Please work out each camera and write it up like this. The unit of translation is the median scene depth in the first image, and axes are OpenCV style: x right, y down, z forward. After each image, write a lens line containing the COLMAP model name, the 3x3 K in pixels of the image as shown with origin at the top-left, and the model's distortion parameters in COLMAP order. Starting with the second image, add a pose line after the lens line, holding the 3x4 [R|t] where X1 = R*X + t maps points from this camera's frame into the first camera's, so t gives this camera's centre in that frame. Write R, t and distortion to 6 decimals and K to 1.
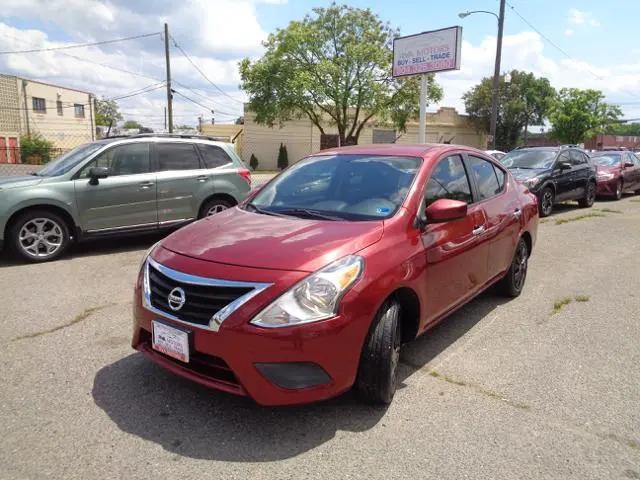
lens RADIAL K [[472.5, 0, 319.9], [0, 472.5, 238.7], [0, 0, 1]] dist [0.005356, 0.001117]
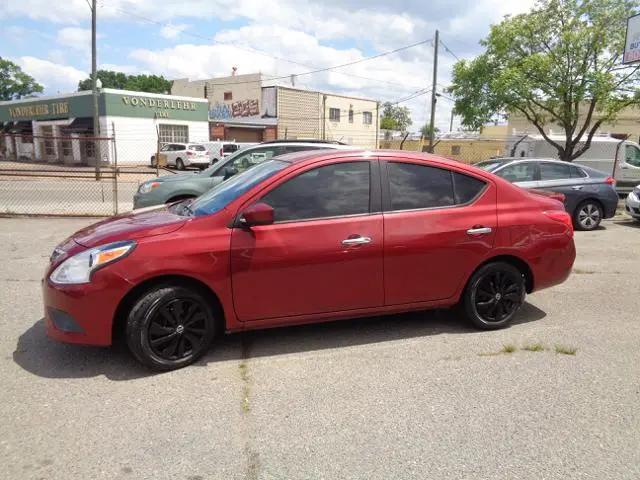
lens RADIAL K [[472.5, 0, 321.2], [0, 472.5, 238.8], [0, 0, 1]] dist [0.005356, 0.001117]
pose [[0.824360, 0.104009, -0.556429, 0.636351], [-0.106419, 0.993924, 0.028125, -0.033051], [0.555973, 0.036029, 0.830419, 0.131328]]
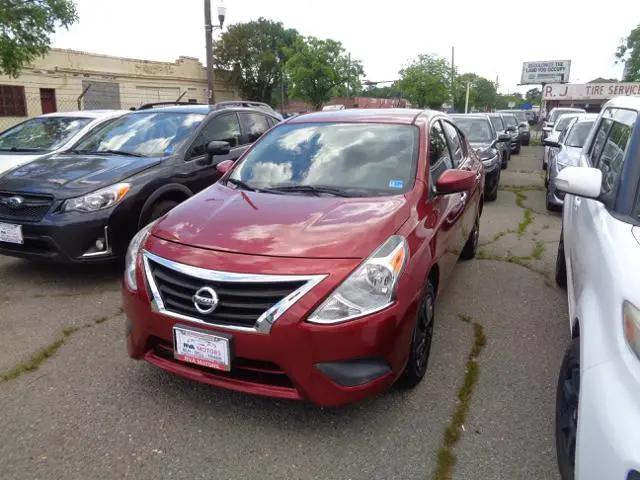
lens RADIAL K [[472.5, 0, 316.5], [0, 472.5, 242.2], [0, 0, 1]] dist [0.005356, 0.001117]
pose [[0.972574, -0.067706, 0.222523, -0.155881], [0.047656, 0.994405, 0.094273, -0.025481], [-0.227661, -0.081083, 0.970359, 0.071259]]
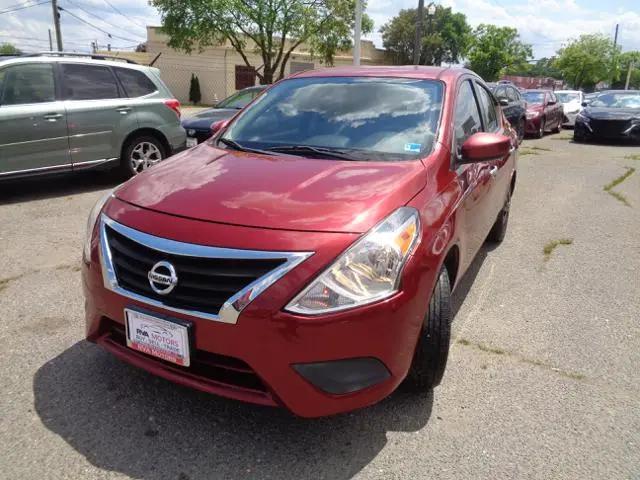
lens RADIAL K [[472.5, 0, 318.1], [0, 472.5, 242.5], [0, 0, 1]] dist [0.005356, 0.001117]
pose [[0.984035, -0.036911, 0.174107, -0.106198], [0.013109, 0.990632, 0.135925, -0.007464], [-0.177494, -0.131473, 0.975300, 0.157128]]
